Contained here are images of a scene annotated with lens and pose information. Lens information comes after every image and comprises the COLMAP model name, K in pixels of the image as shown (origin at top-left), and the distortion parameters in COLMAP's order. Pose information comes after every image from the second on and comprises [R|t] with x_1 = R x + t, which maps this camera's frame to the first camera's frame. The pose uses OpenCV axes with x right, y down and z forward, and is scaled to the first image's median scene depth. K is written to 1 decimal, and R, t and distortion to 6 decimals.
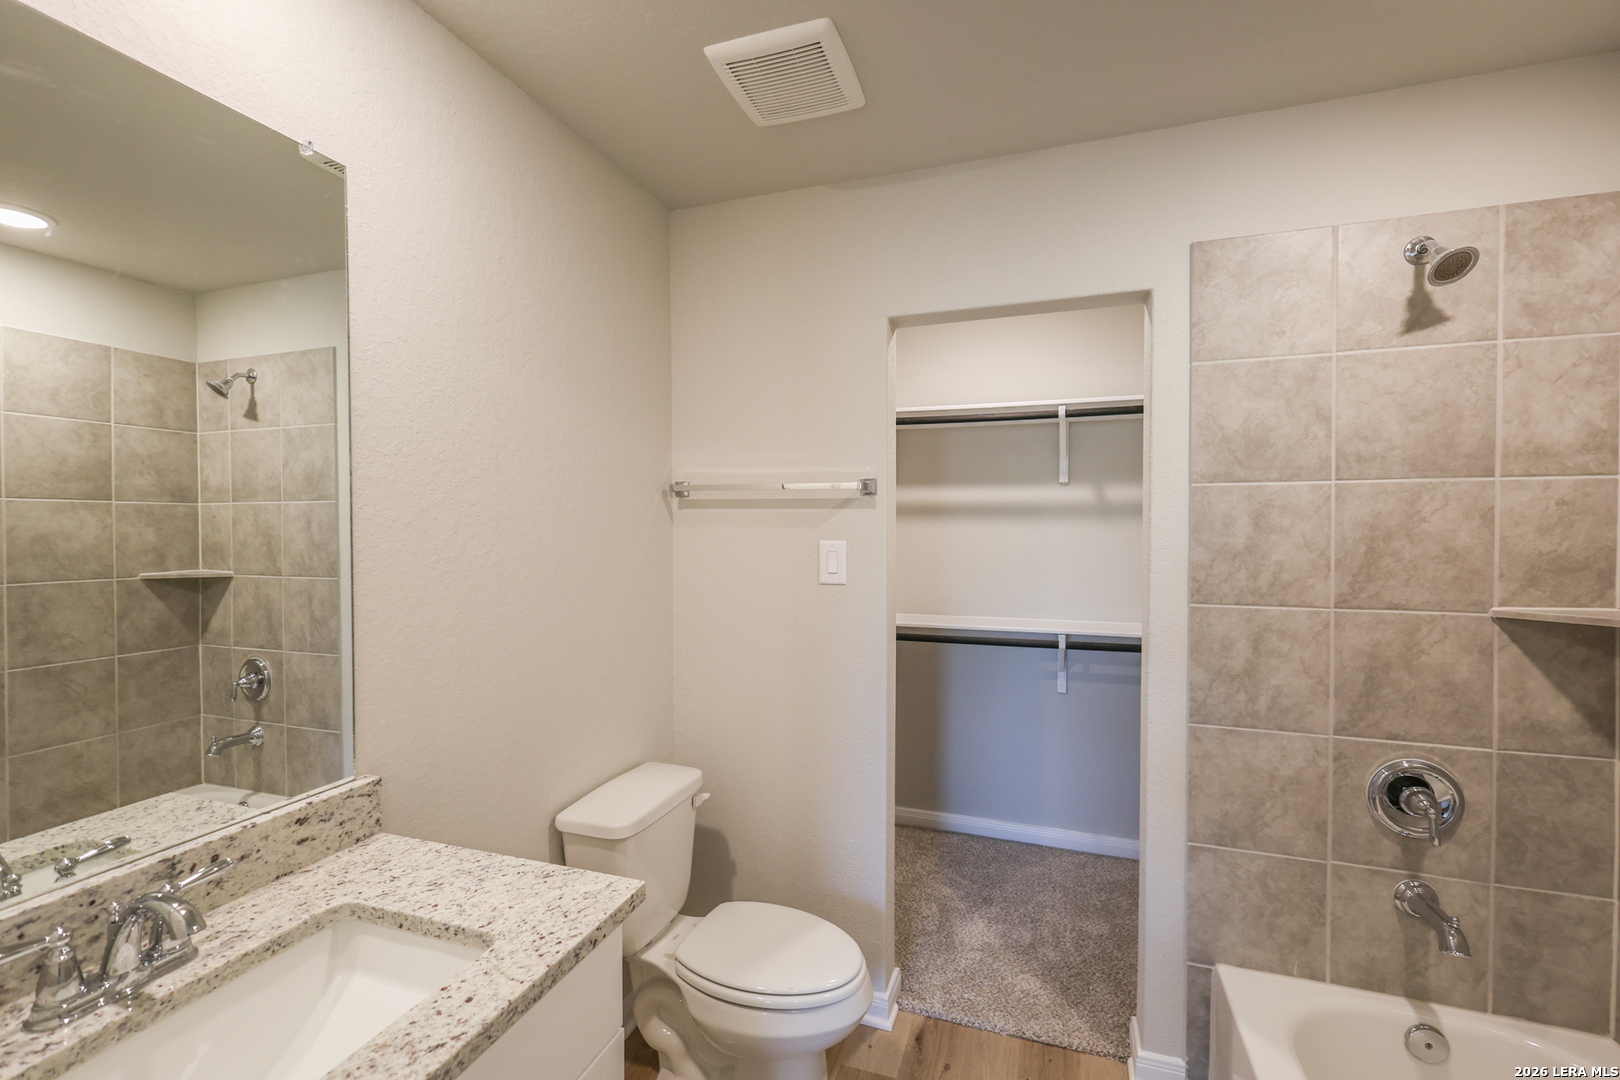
lens RADIAL K [[699.2, 0, 807.7], [0, 699.2, 537.4], [0, 0, 1]] dist [0.002754, -0.000112]
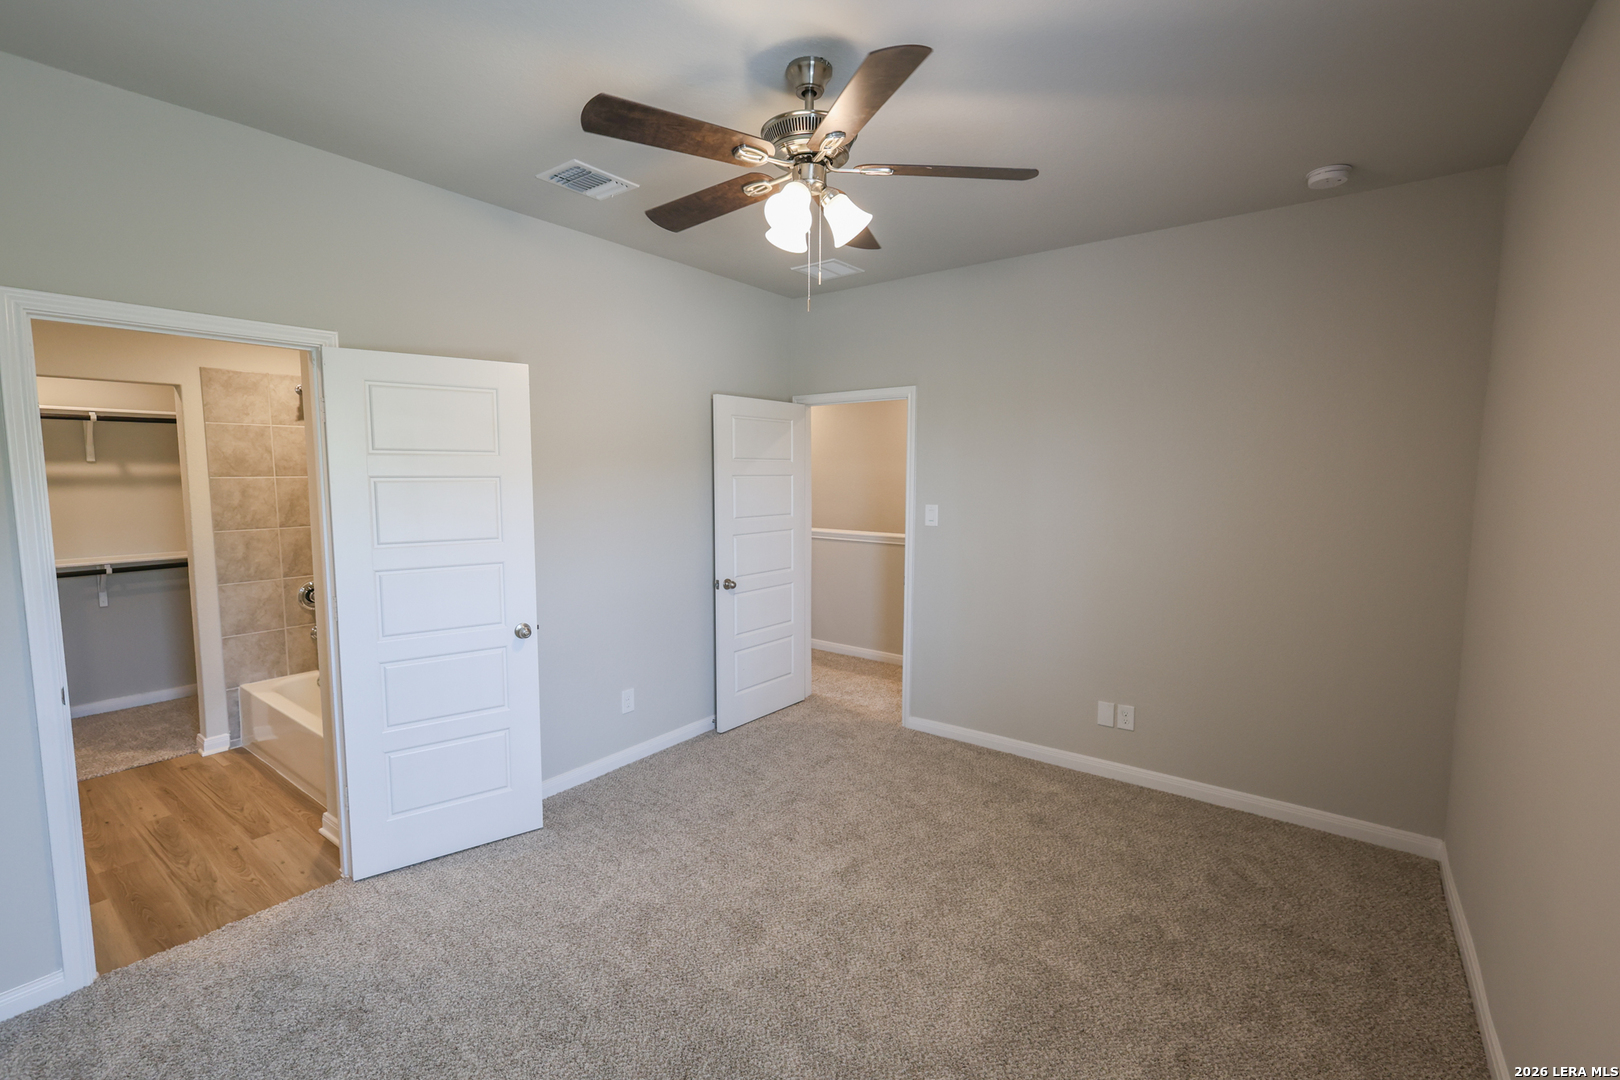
lens RADIAL K [[699.2, 0, 807.7], [0, 699.2, 537.4], [0, 0, 1]] dist [0.002754, -0.000112]
pose [[0.305344, -0.090772, 0.947906, -1.041652], [0.010383, 0.995704, 0.092005, -0.074520], [-0.952186, -0.018252, 0.304975, -1.553645]]
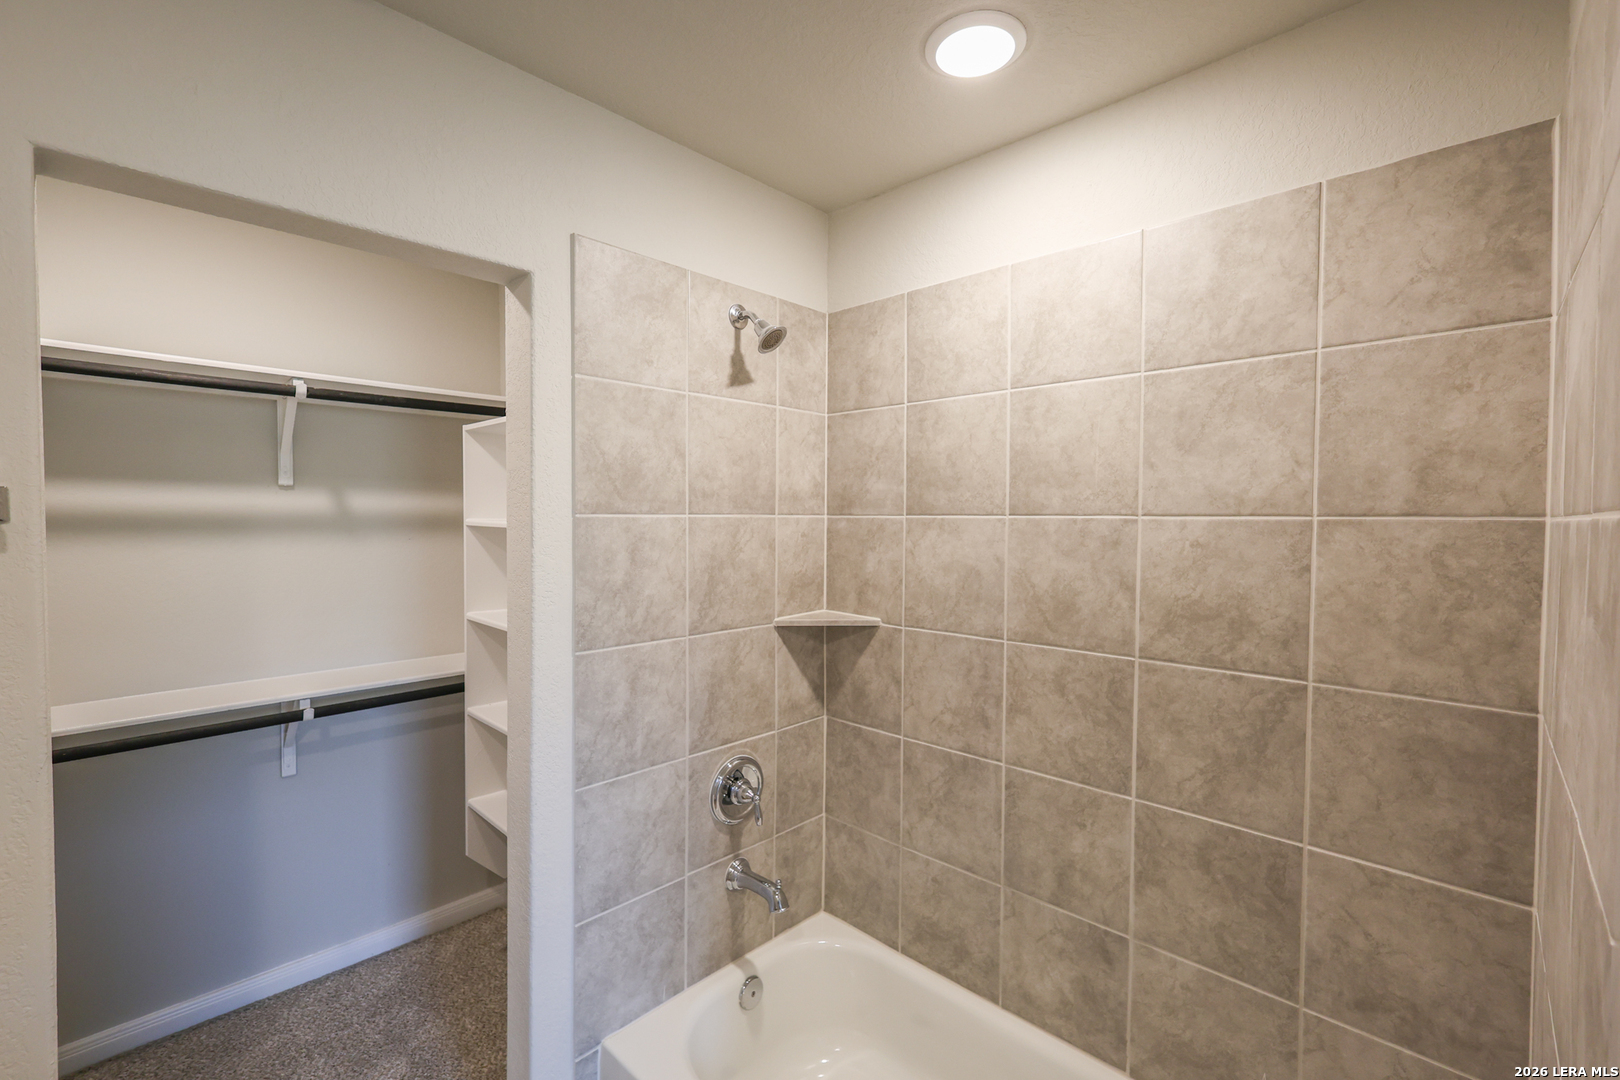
lens RADIAL K [[699.2, 0, 807.7], [0, 699.2, 537.4], [0, 0, 1]] dist [0.002754, -0.000112]
pose [[0.415188, -0.025018, 0.909392, -0.124852], [0.007899, 0.999683, 0.023896, -0.069772], [-0.909702, -0.002738, 0.415254, 0.398019]]
